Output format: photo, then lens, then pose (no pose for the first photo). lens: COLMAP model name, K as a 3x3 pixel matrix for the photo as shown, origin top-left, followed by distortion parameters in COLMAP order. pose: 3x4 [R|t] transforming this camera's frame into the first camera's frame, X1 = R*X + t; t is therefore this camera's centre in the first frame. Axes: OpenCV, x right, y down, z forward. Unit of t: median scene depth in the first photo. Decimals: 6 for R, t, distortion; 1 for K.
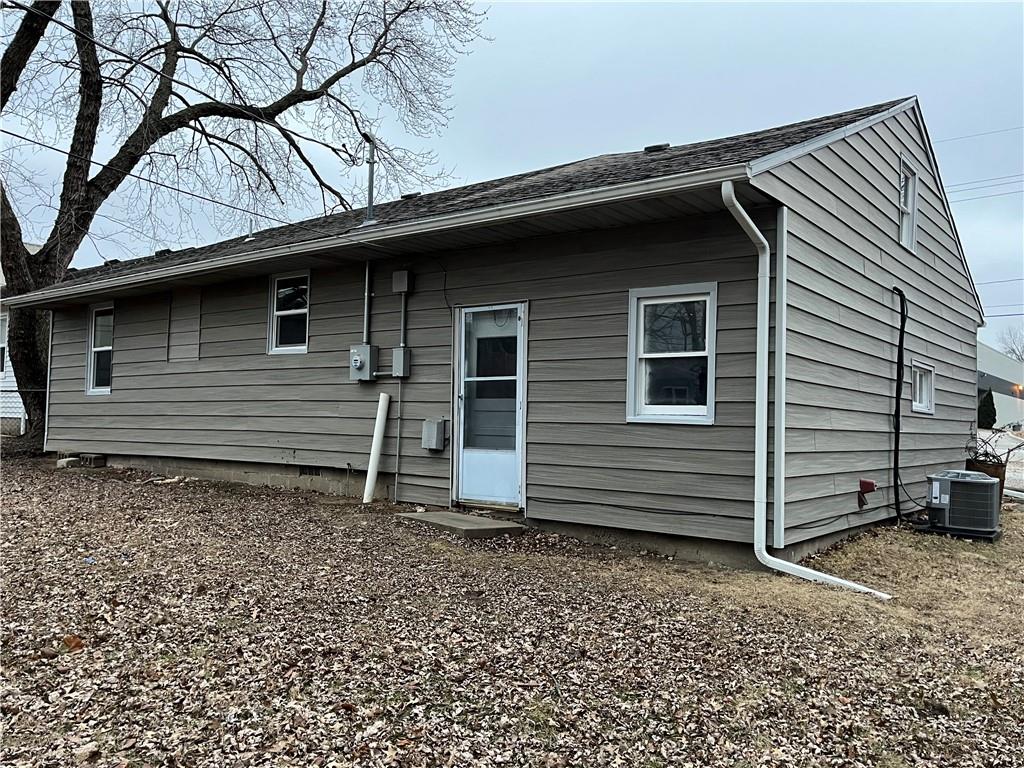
lens RADIAL K [[828.8, 0, 512.0], [0, 828.8, 384.0], [0, 0, 1]] dist [0.005309, 0.001711]
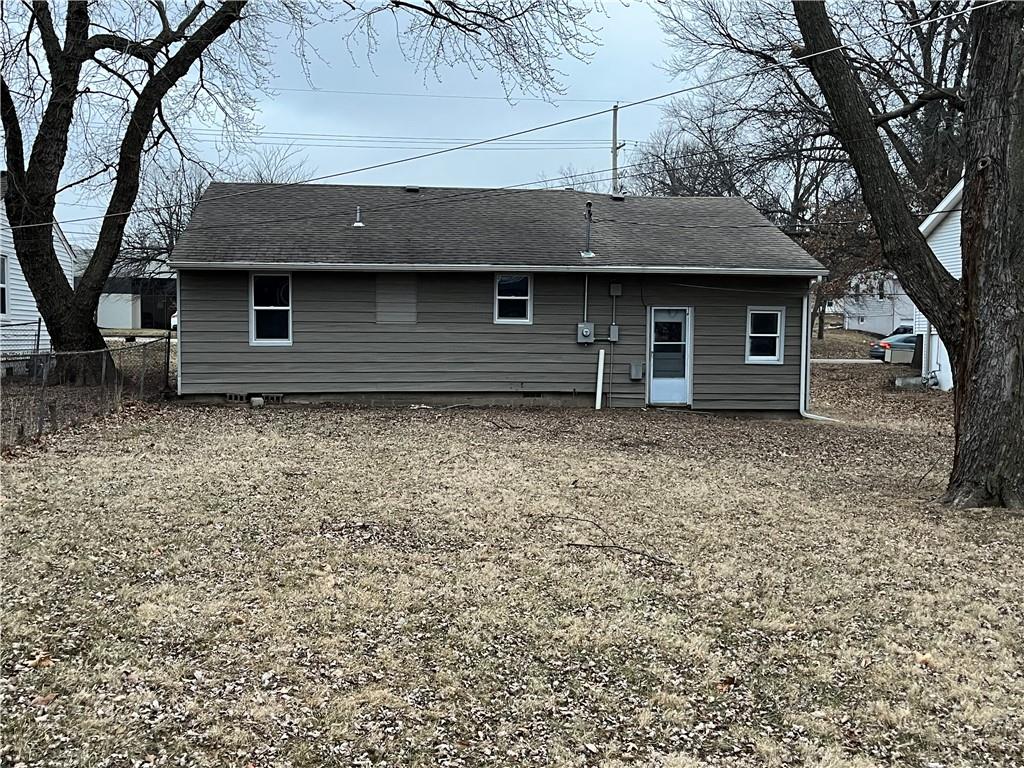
lens RADIAL K [[1011.2, 0, 512.0], [0, 1011.2, 384.0], [0, 0, 1]] dist [0.003292, 0.001708]
pose [[0.735399, -0.046030, 0.676069, -1.942199], [-0.026632, 0.994956, 0.096711, -0.132832], [-0.677111, -0.089126, 0.730464, -0.542701]]
